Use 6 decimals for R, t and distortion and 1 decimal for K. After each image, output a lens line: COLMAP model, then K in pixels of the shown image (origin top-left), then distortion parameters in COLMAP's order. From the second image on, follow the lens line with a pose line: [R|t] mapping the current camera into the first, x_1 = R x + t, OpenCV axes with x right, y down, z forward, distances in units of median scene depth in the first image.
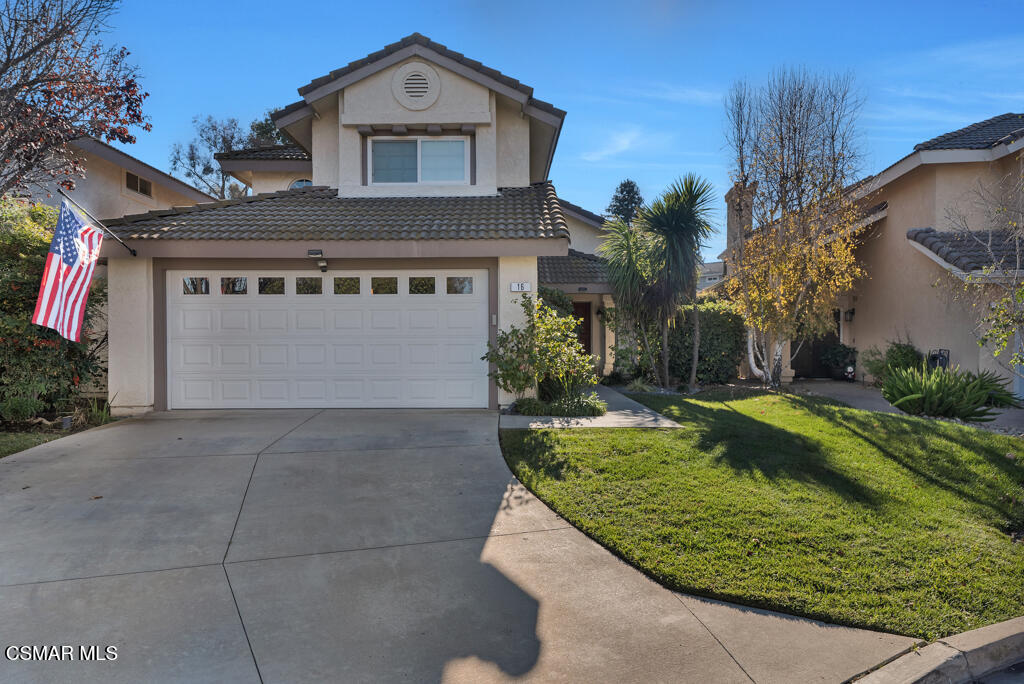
lens RADIAL K [[664.3, 0, 508.5], [0, 664.3, 351.2], [0, 0, 1]] dist [0.008128, 0.001824]
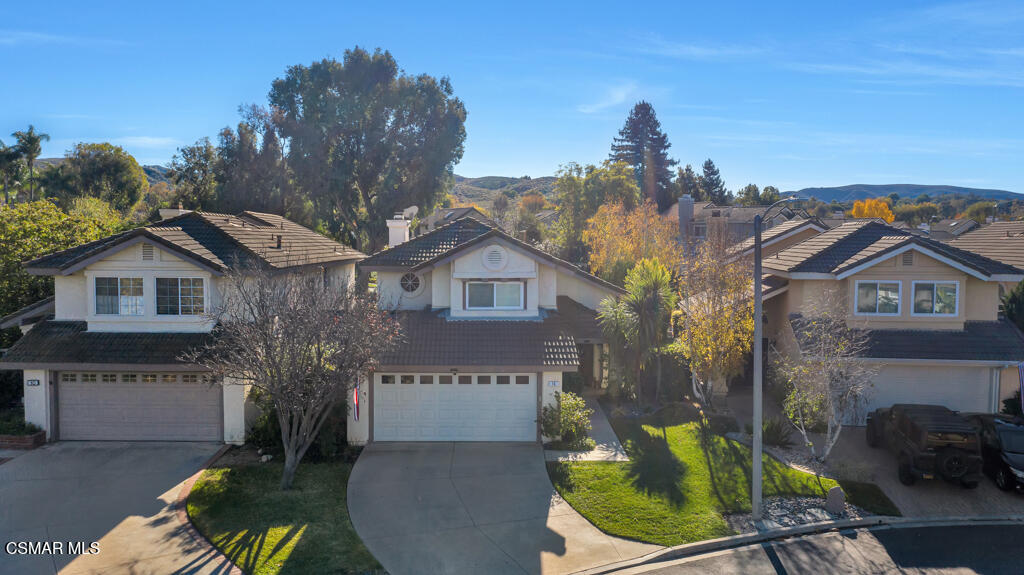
lens RADIAL K [[775.4, 0, 519.4], [0, 775.4, 283.1], [0, 0, 1]] dist [0.003696, -0.000399]
pose [[0.999865, 0.007962, 0.014398, -0.118812], [-0.008463, 0.999350, 0.035037, -0.474310], [-0.014110, -0.035154, 0.999282, -1.304142]]
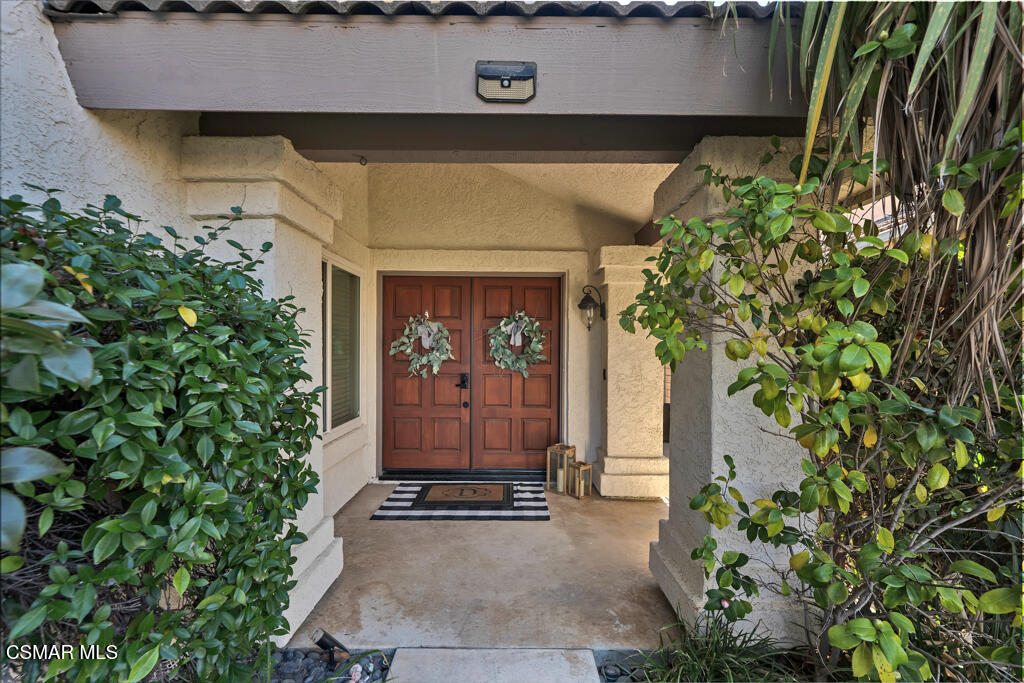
lens RADIAL K [[425.9, 0, 512.9], [0, 425.9, 344.7], [0, 0, 1]] dist [-0.001731, -0.000166]
pose [[0.999969, 0.006227, 0.004736, 0.184410], [-0.006158, 0.999879, -0.014270, -0.063574], [-0.004824, 0.014240, 0.999887, 1.495150]]
